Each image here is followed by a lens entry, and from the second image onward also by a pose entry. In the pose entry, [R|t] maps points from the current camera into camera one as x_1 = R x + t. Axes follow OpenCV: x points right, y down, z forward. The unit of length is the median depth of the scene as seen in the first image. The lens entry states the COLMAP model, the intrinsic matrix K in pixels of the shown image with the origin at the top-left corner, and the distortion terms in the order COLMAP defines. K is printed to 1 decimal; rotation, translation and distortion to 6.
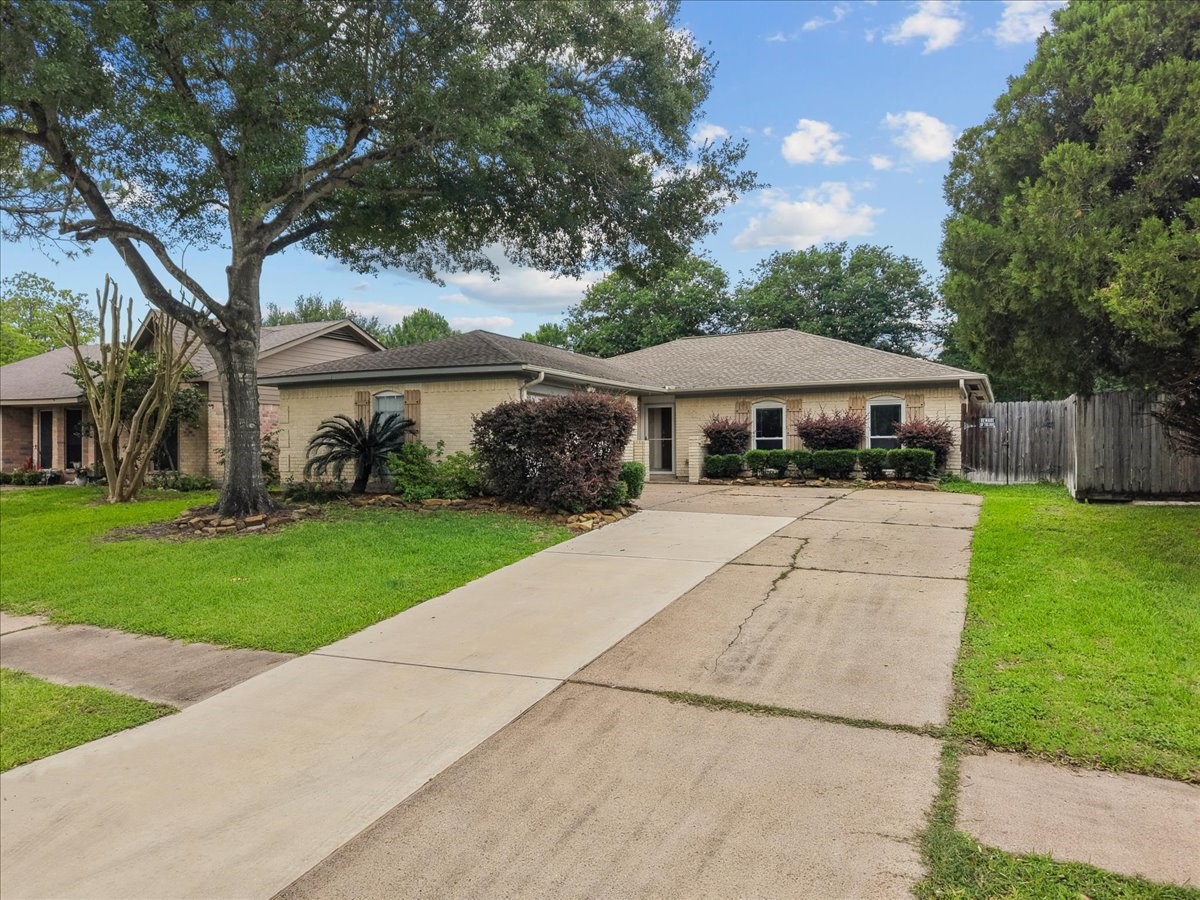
lens RADIAL K [[813.4, 0, 600.0], [0, 813.4, 450.0], [0, 0, 1]] dist [-0.002823, -0.000520]
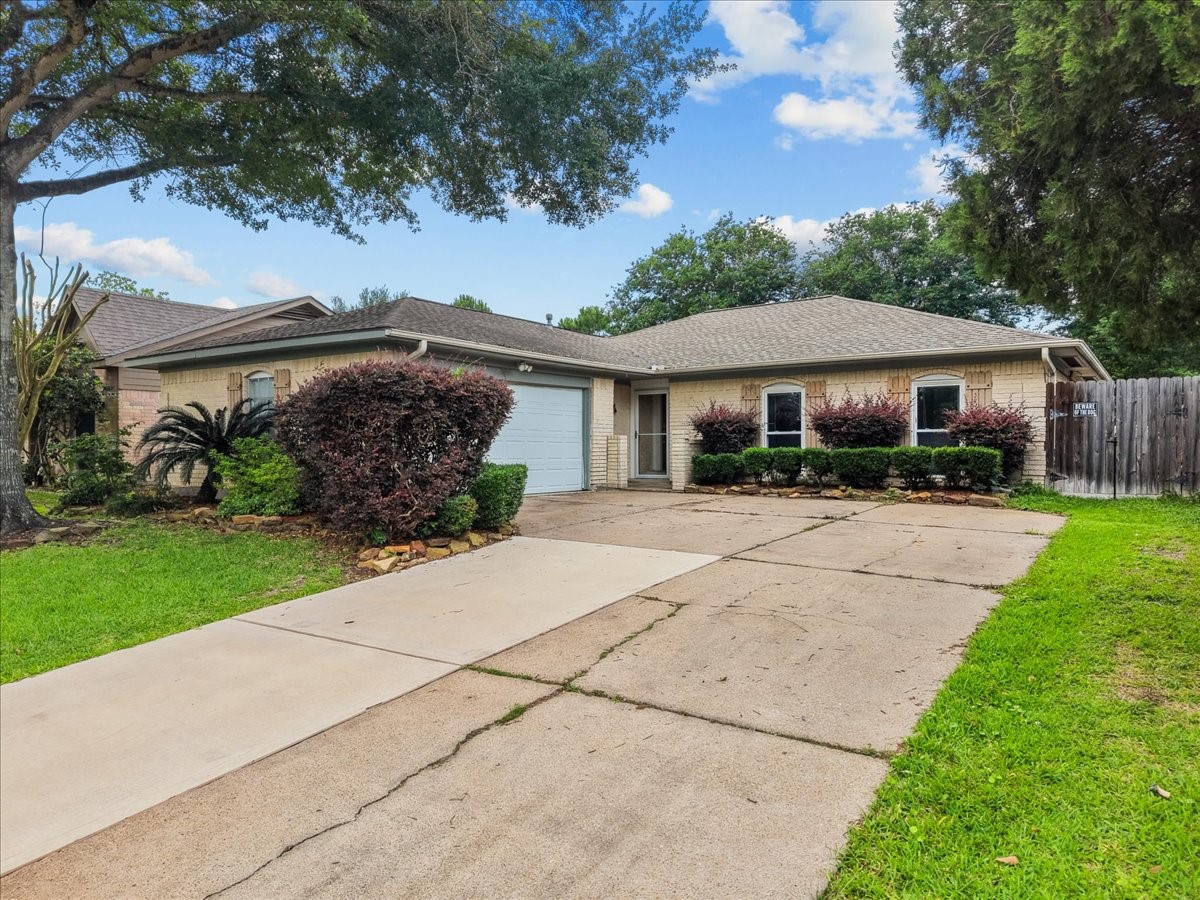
lens RADIAL K [[813.4, 0, 600.0], [0, 813.4, 450.0], [0, 0, 1]] dist [-0.002823, -0.000520]
pose [[0.990484, 0.002628, -0.137606, 0.158010], [-0.002183, 0.999992, 0.003385, -0.000370], [0.137614, -0.003052, 0.990481, 0.247490]]
